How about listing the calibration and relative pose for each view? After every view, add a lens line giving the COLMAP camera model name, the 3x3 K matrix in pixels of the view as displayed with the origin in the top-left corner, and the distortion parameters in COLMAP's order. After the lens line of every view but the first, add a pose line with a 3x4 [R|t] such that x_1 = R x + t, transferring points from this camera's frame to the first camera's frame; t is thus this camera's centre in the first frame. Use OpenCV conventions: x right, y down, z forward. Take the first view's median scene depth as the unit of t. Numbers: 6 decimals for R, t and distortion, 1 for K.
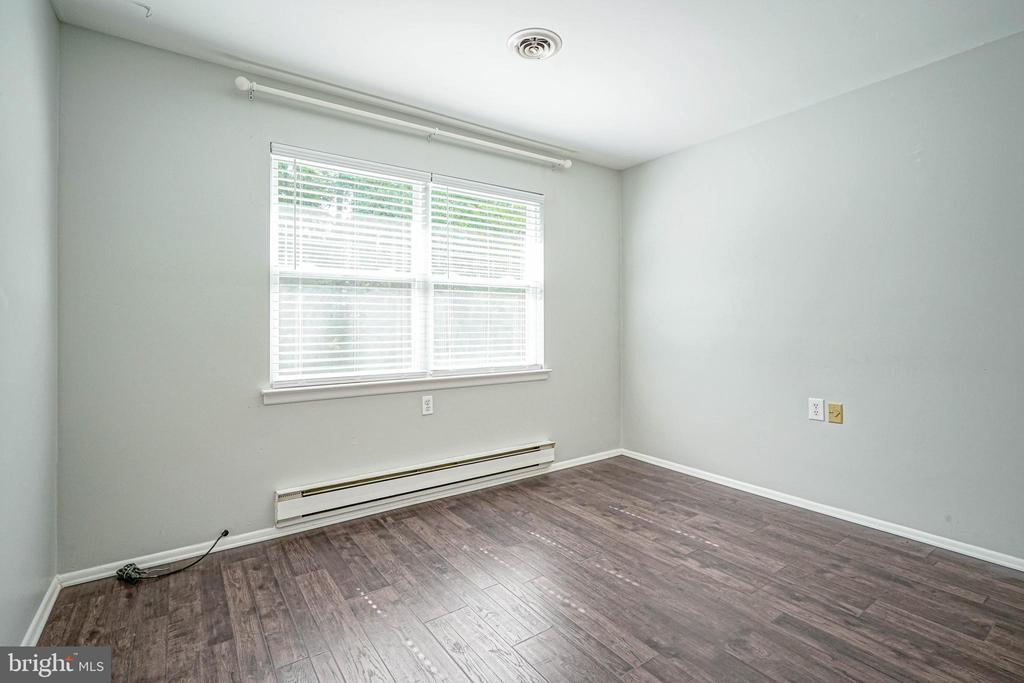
lens RADIAL K [[474.9, 0, 509.6], [0, 474.9, 336.7], [0, 0, 1]] dist [-0.000555, 0.000403]
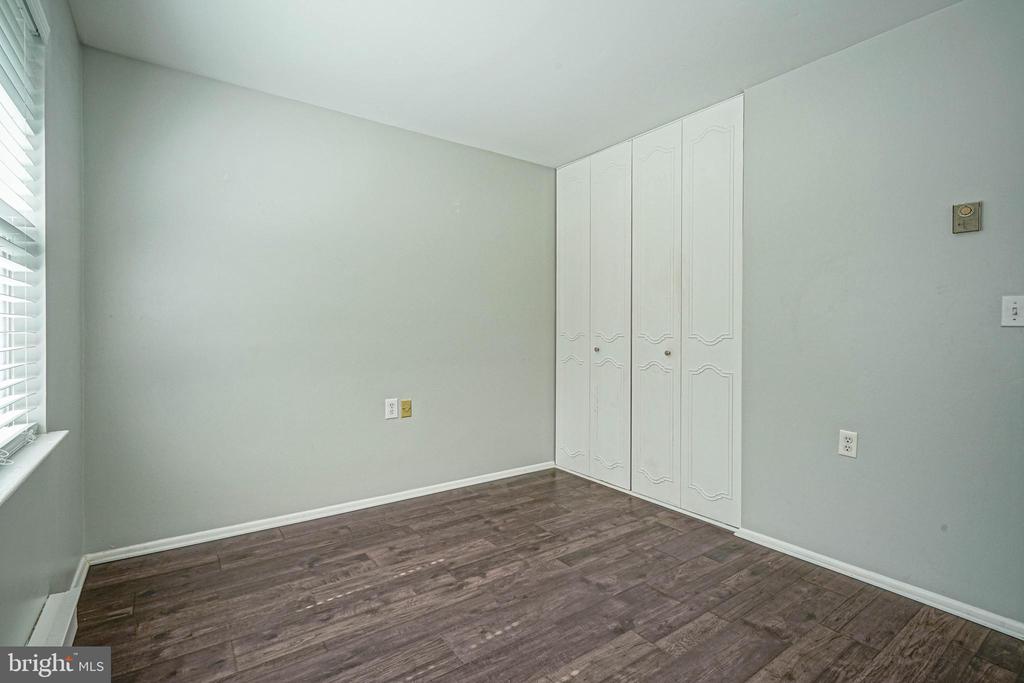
lens RADIAL K [[474.9, 0, 509.6], [0, 474.9, 336.7], [0, 0, 1]] dist [-0.000555, 0.000403]
pose [[-0.004668, -0.008383, 0.999954, -0.491298], [0.019016, 0.999783, 0.008471, -0.019022], [-0.999808, 0.019055, -0.004508, 0.797504]]
